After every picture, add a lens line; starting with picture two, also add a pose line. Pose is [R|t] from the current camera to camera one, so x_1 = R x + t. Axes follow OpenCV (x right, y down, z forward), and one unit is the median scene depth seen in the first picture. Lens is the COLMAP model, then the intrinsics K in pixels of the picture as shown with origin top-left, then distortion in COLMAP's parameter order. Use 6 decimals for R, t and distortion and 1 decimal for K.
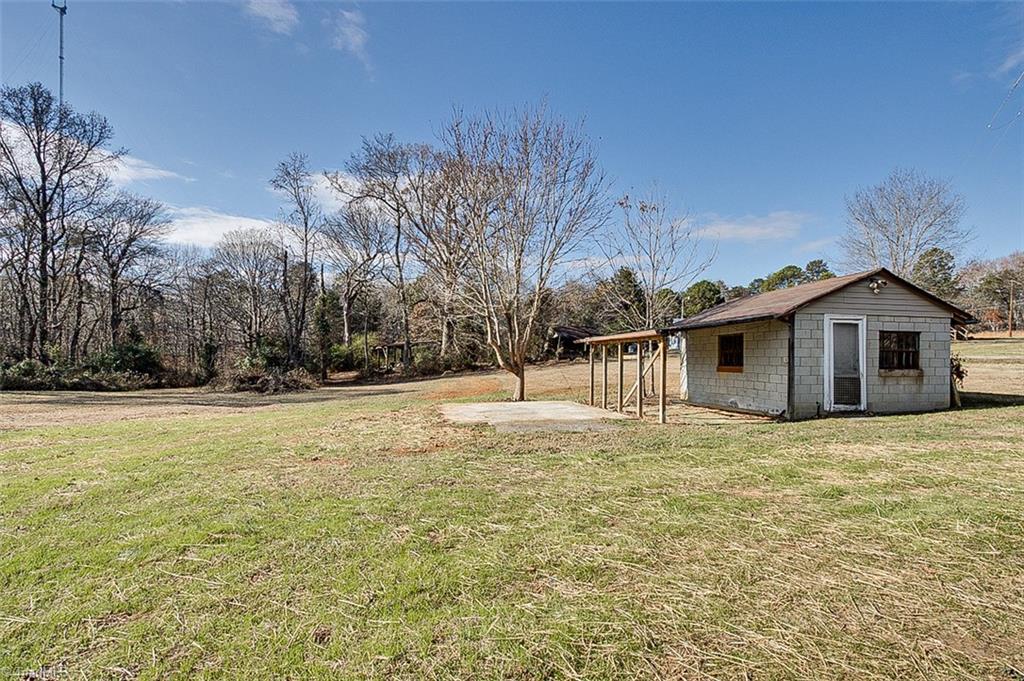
lens RADIAL K [[488.1, 0, 510.7], [0, 488.1, 357.0], [0, 0, 1]] dist [0.000832, 0.000213]
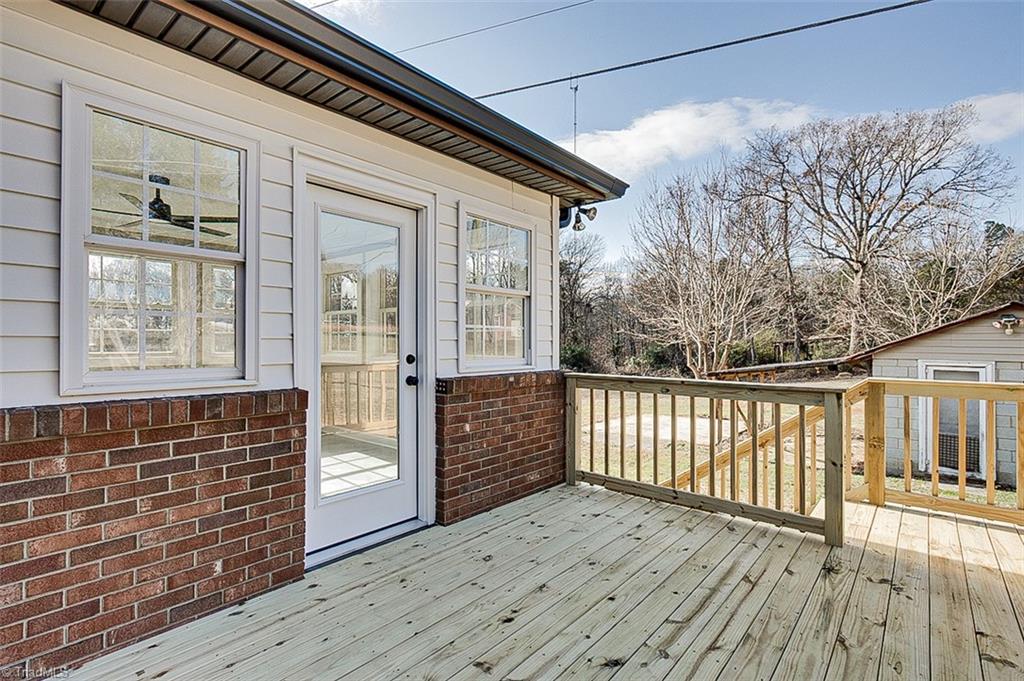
lens RADIAL K [[485.1, 0, 505.1], [0, 485.1, 342.8], [0, 0, 1]] dist [0.001727, 0.000303]
pose [[0.628703, -0.006422, -0.777619, 0.822535], [0.003617, 0.999979, -0.005333, -0.112024], [0.777637, 0.000540, 0.628713, -0.109893]]
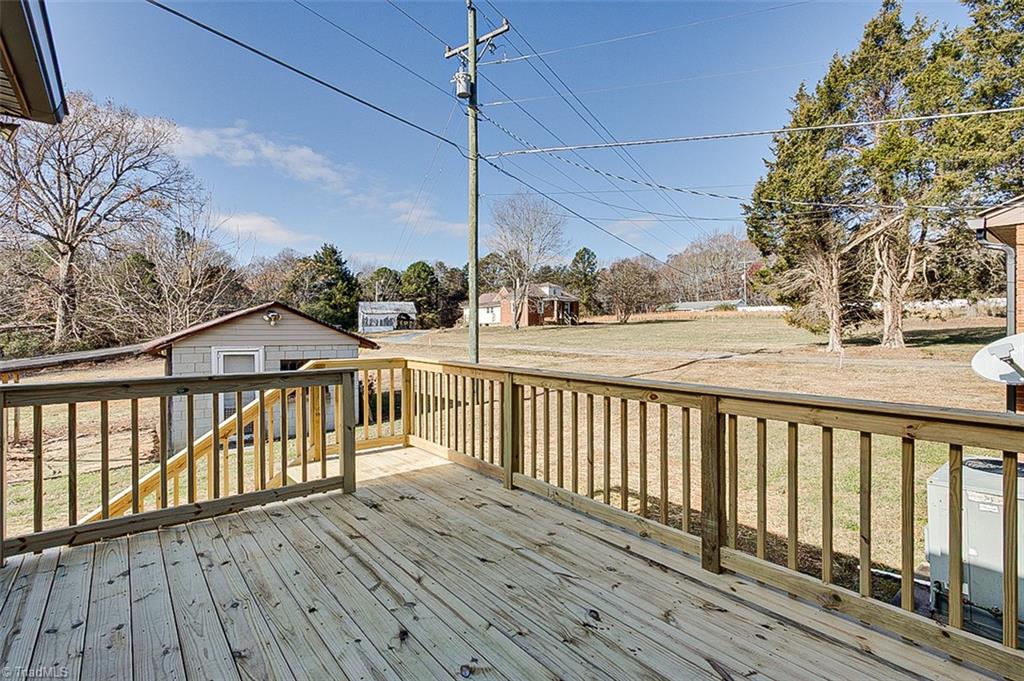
lens RADIAL K [[485.1, 0, 505.1], [0, 485.1, 342.8], [0, 0, 1]] dist [0.001727, 0.000303]
pose [[0.877810, -0.022027, 0.478502, 0.668915], [0.009542, 0.999548, 0.028507, -0.114307], [-0.478914, -0.020457, 0.877624, -0.146902]]
